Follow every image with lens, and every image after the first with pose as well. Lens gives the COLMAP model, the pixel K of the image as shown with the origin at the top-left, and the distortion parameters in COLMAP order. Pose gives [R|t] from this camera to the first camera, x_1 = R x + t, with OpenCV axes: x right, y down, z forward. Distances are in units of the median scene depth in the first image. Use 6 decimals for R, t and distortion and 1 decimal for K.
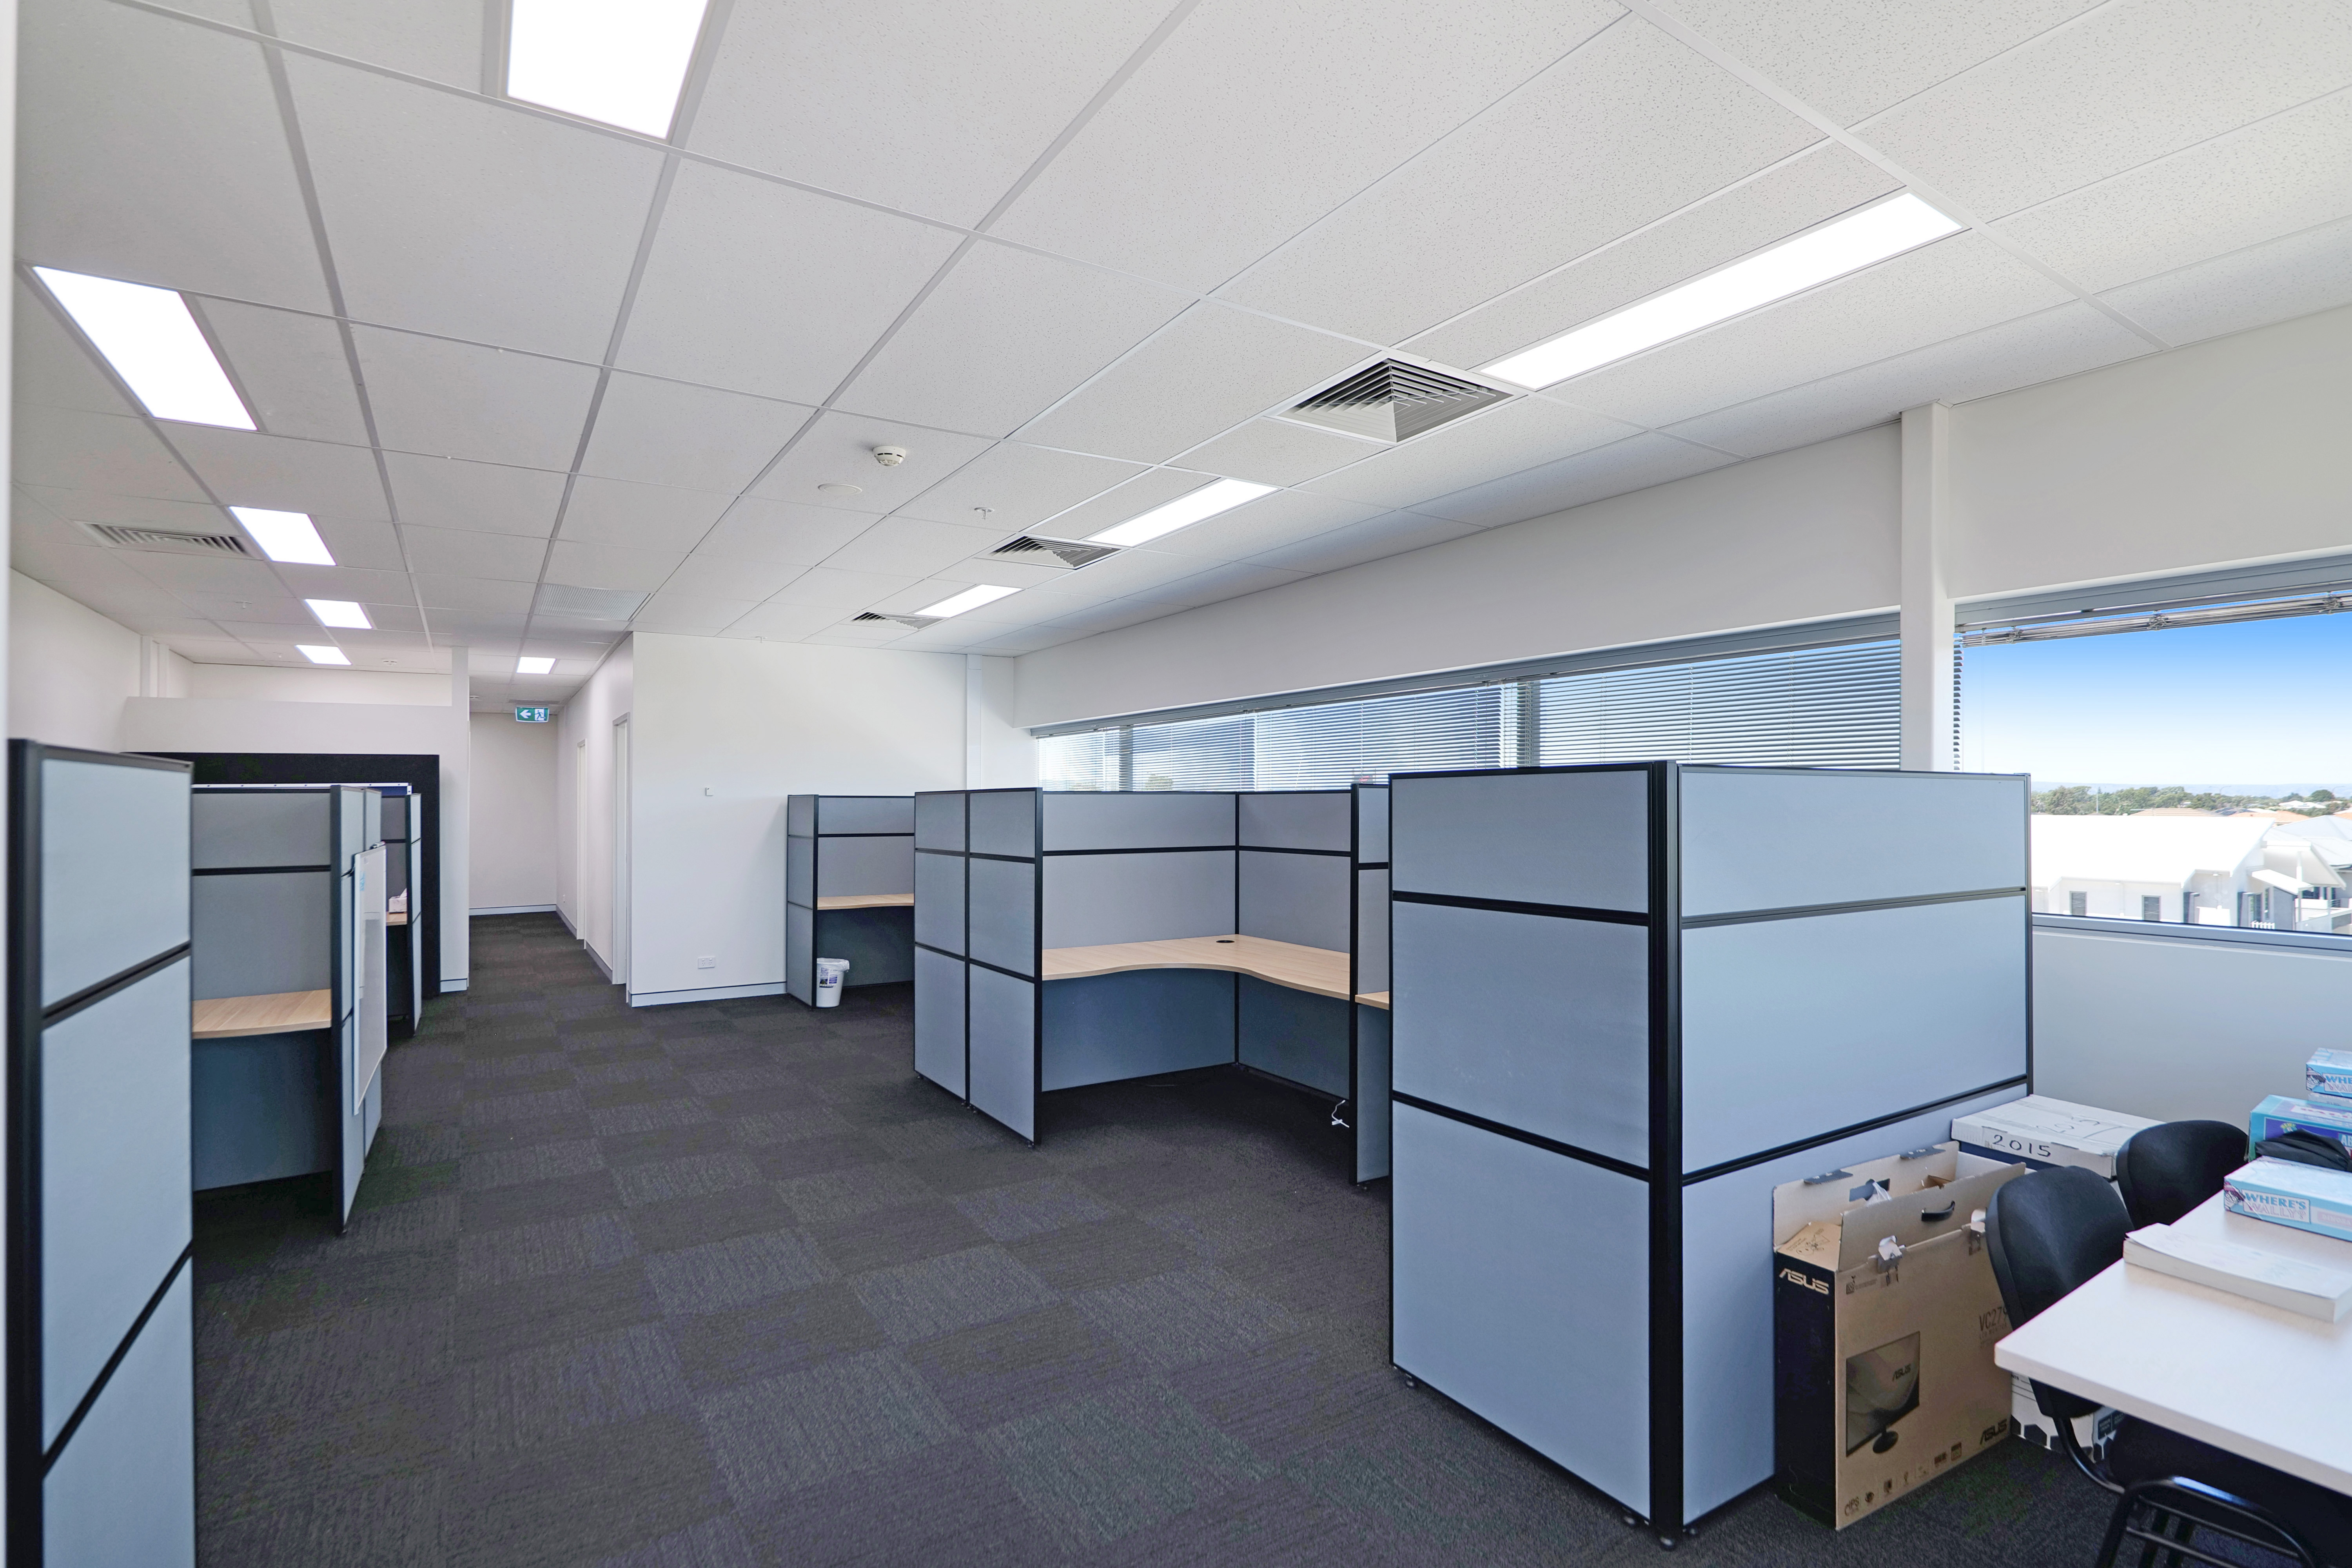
lens RADIAL K [[1121.9, 0, 1176.0], [0, 1121.9, 784.0], [0, 0, 1]] dist [-0.002599, 0.000523]
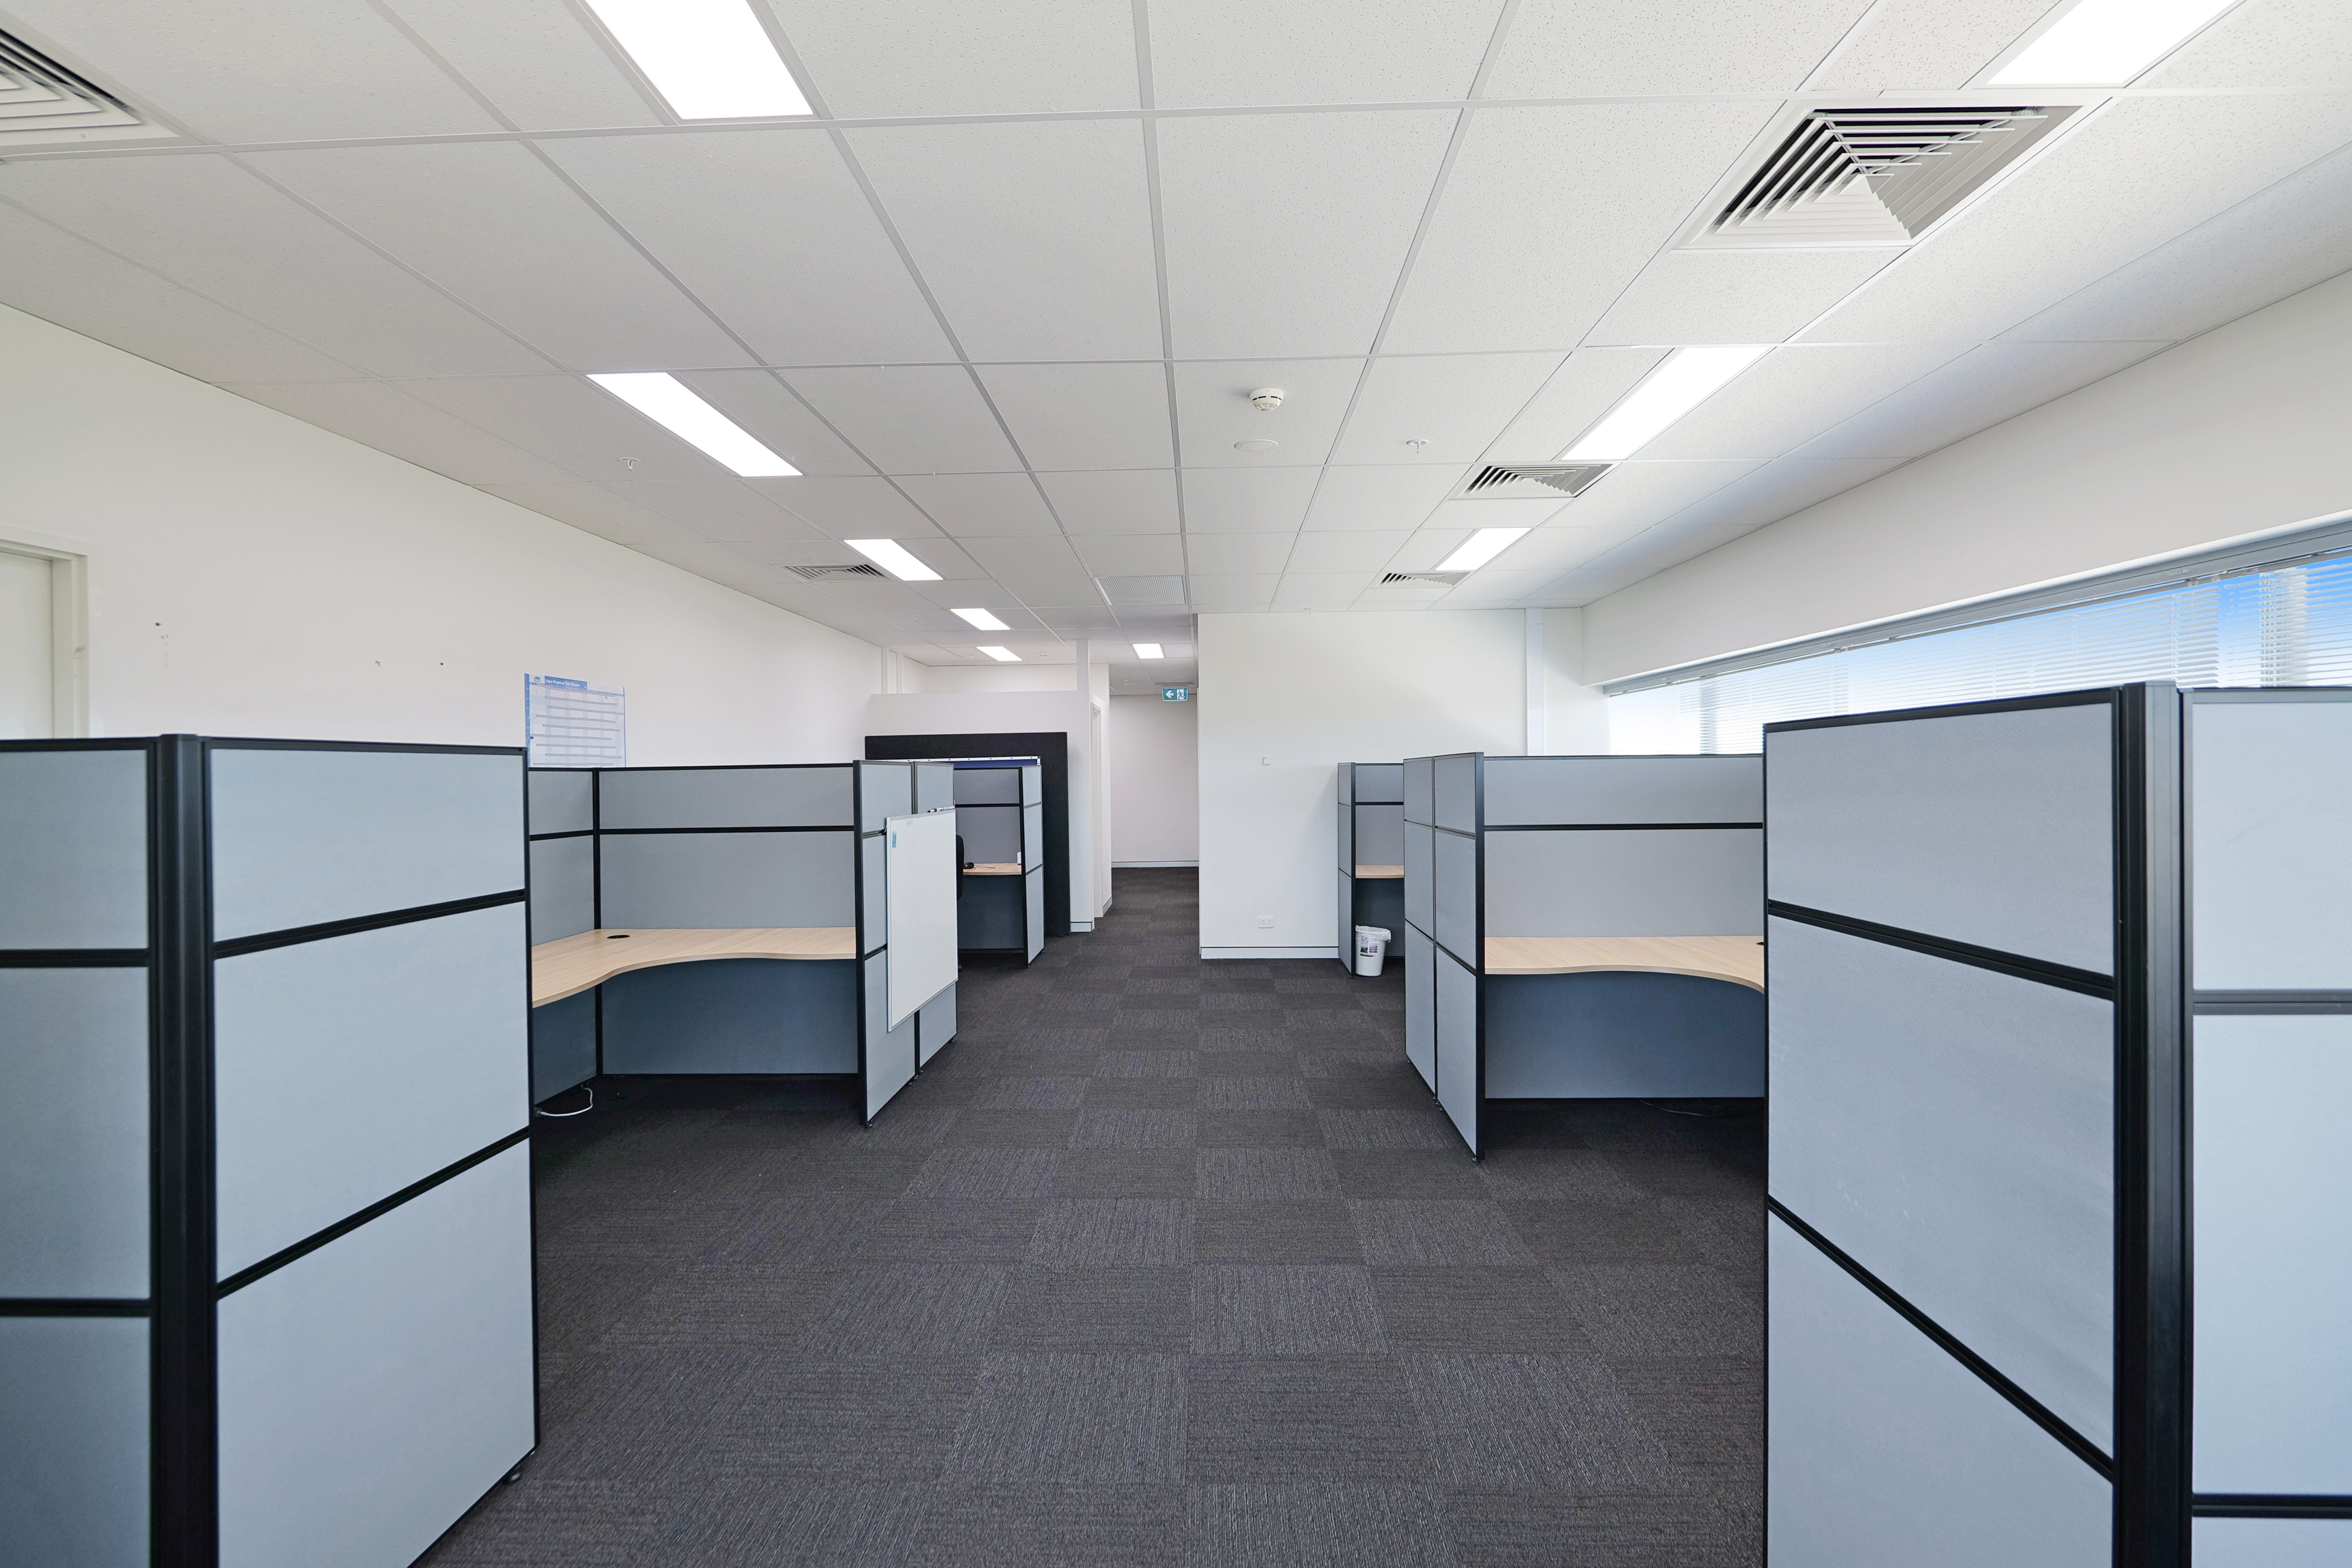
lens RADIAL K [[1108.7, 0, 1181.7], [0, 1108.7, 774.2], [0, 0, 1]] dist [-0.015134, 0.000434]
pose [[0.828644, -0.004705, -0.559756, 0.165645], [0.016479, 0.999736, 0.015991, 0.002817], [0.559534, -0.022475, 0.828503, 0.158348]]
